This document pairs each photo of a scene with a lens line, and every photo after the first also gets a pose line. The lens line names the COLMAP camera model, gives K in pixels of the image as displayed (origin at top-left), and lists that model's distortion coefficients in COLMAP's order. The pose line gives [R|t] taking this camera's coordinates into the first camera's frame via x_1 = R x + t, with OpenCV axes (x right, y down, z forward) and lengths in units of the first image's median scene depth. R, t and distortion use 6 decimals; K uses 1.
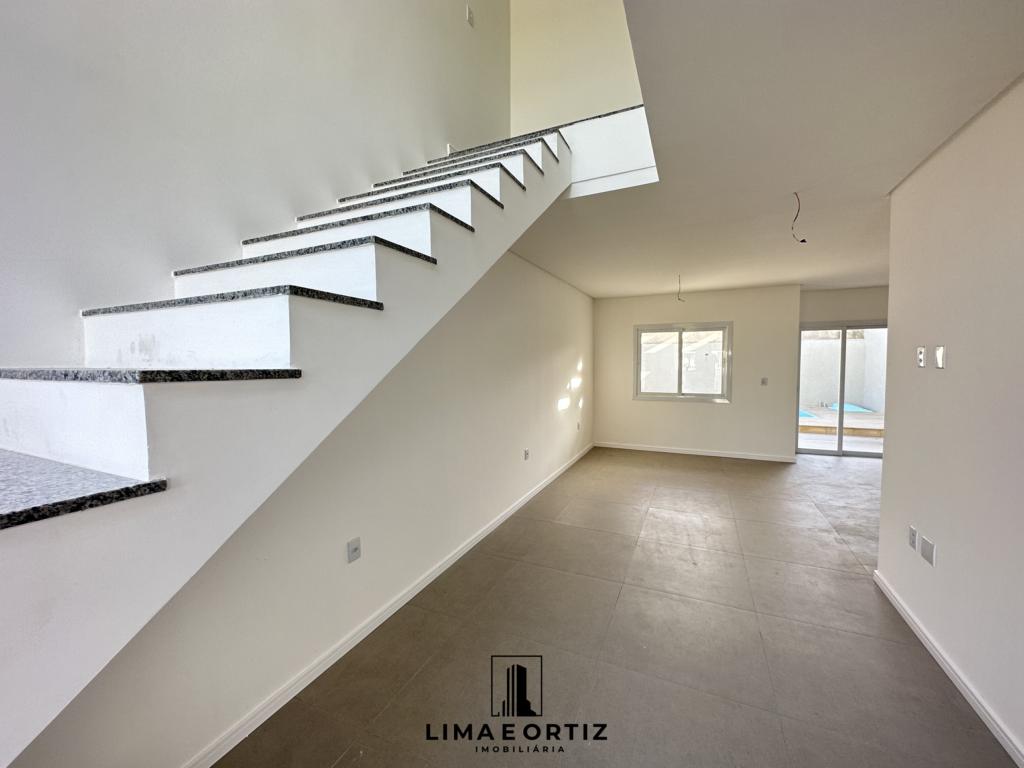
lens RADIAL K [[410.0, 0, 515.6], [0, 410.0, 383.1], [0, 0, 1]] dist [0.000085, 0.000180]
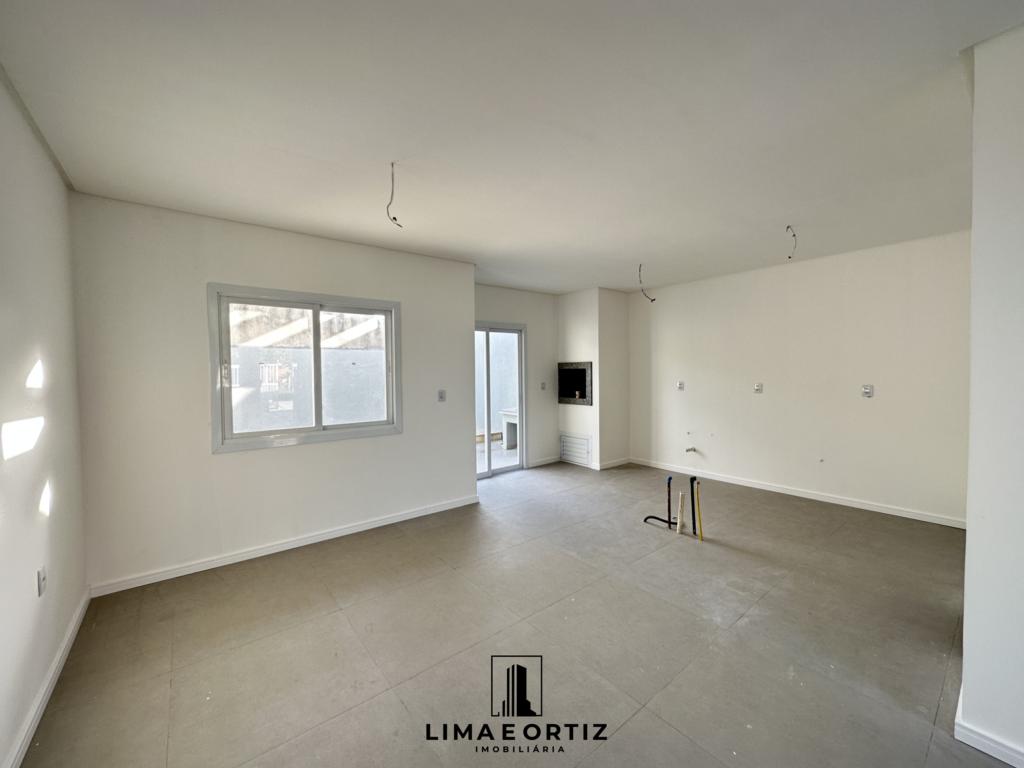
lens RADIAL K [[410.0, 0, 513.9], [0, 410.0, 382.9], [0, 0, 1]] dist [0.000085, 0.000180]
pose [[0.455320, -0.023979, 0.890005, 0.047777], [0.055269, 0.998471, -0.001373, -0.017200], [-0.888611, 0.049815, 0.455949, 0.548750]]
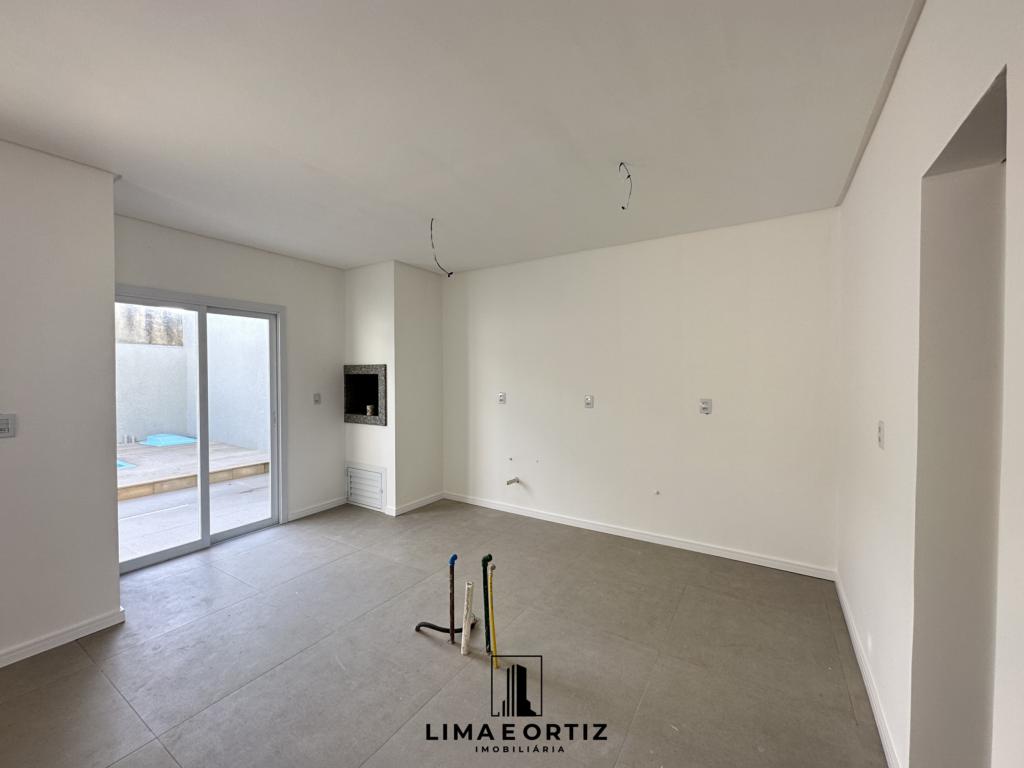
lens RADIAL K [[410.0, 0, 514.7], [0, 410.0, 382.9], [0, 0, 1]] dist [0.000085, 0.000180]
pose [[0.137865, -0.010737, 0.990393, 0.318638], [0.050585, 0.998713, 0.003785, -0.018893], [-0.989158, 0.049577, 0.138230, 0.516920]]
